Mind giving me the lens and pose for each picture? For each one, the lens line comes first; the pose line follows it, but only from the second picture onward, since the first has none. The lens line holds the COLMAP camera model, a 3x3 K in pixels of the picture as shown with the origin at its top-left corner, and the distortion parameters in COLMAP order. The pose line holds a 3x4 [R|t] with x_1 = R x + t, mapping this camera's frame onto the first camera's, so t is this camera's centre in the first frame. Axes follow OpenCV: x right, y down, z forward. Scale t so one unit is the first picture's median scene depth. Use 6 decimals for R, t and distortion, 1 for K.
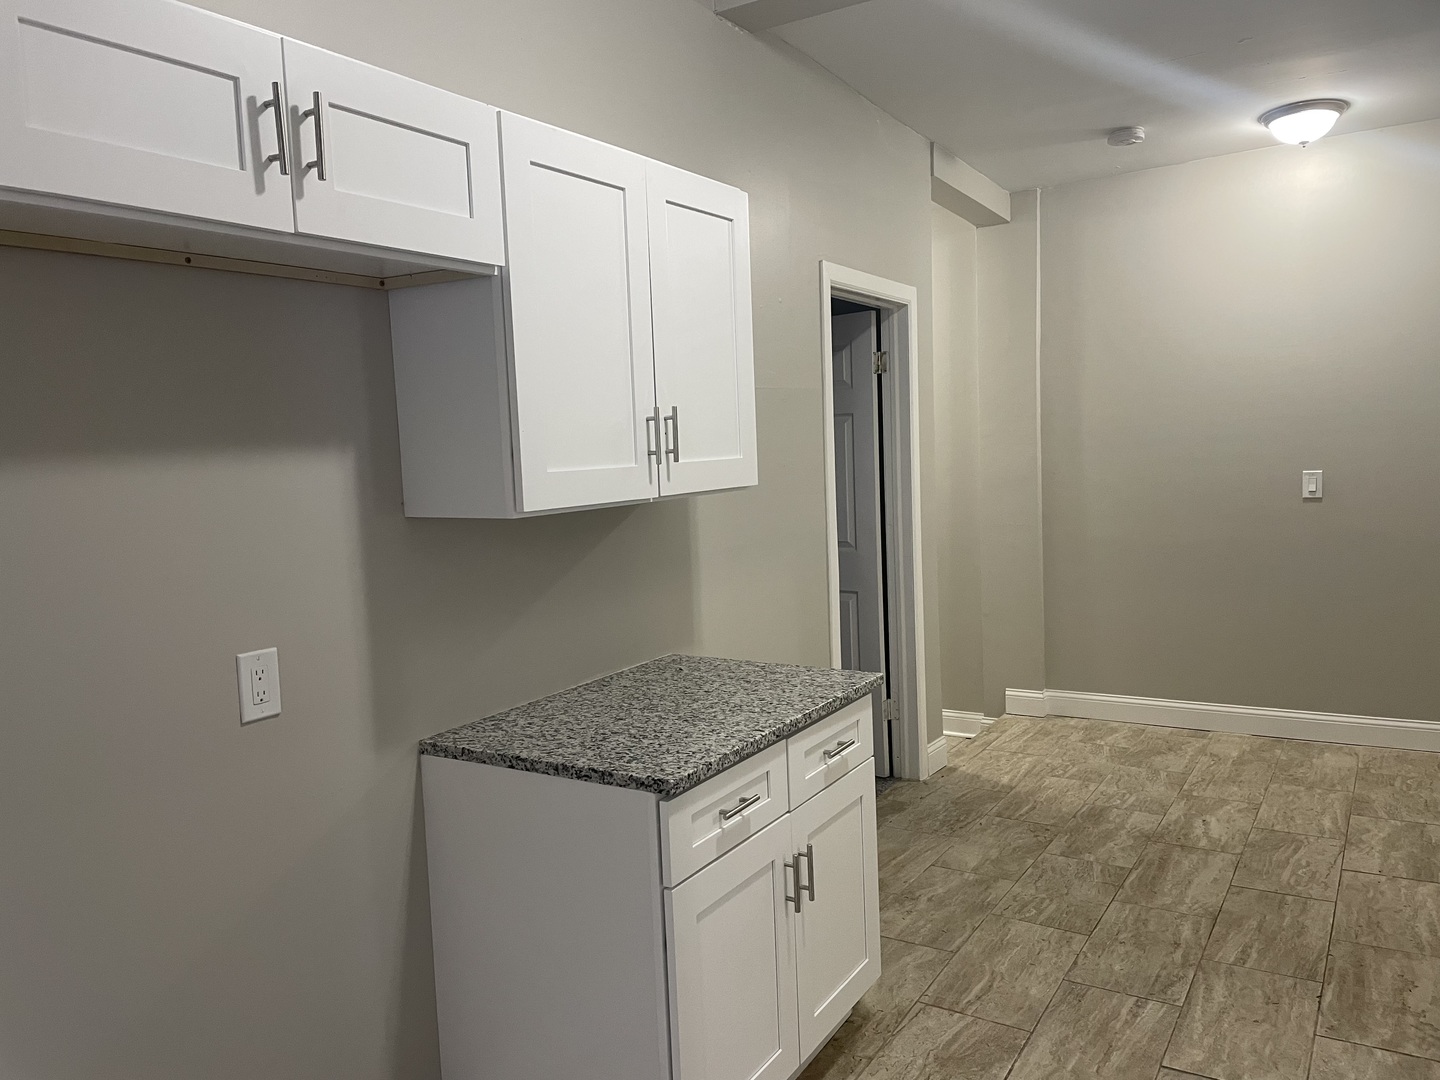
lens RADIAL K [[1089.0, 0, 712.1], [0, 1089.0, 543.3], [0, 0, 1]] dist [0.088291, -0.116909]
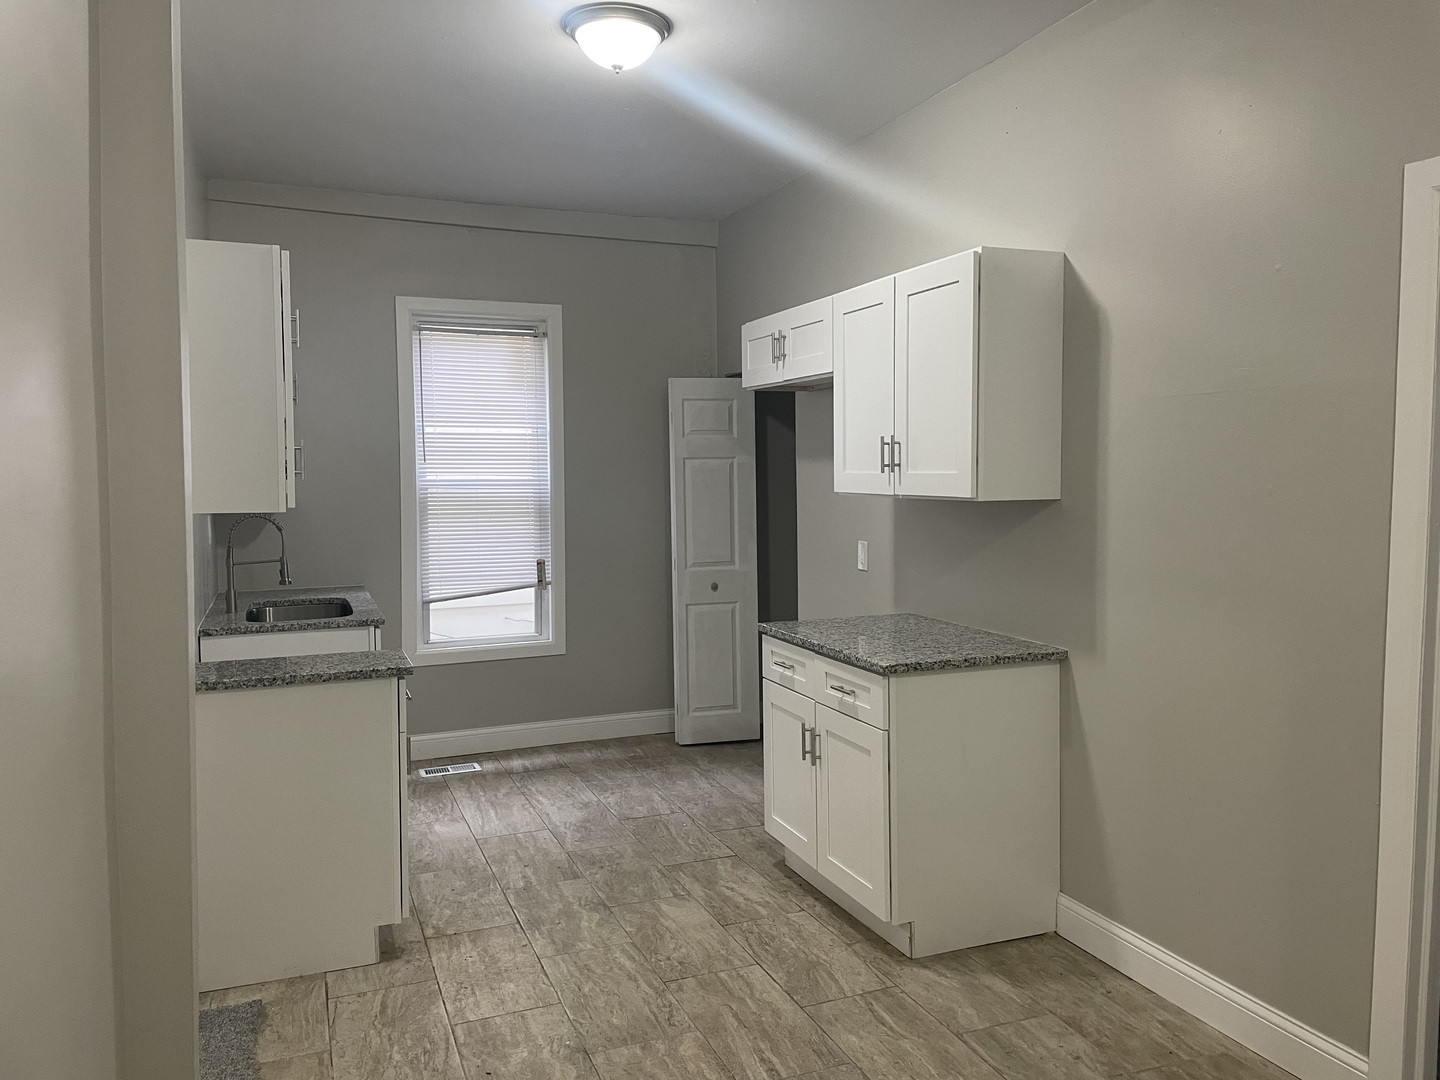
lens RADIAL K [[1089.0, 0, 734.0], [0, 1089.0, 530.1], [0, 0, 1]] dist [0.088291, -0.116909]
pose [[-0.584053, 0.095705, -0.806054, 1.138432], [-0.044685, 0.987728, 0.149653, -0.184090], [0.810485, 0.123423, -0.572609, 1.476475]]
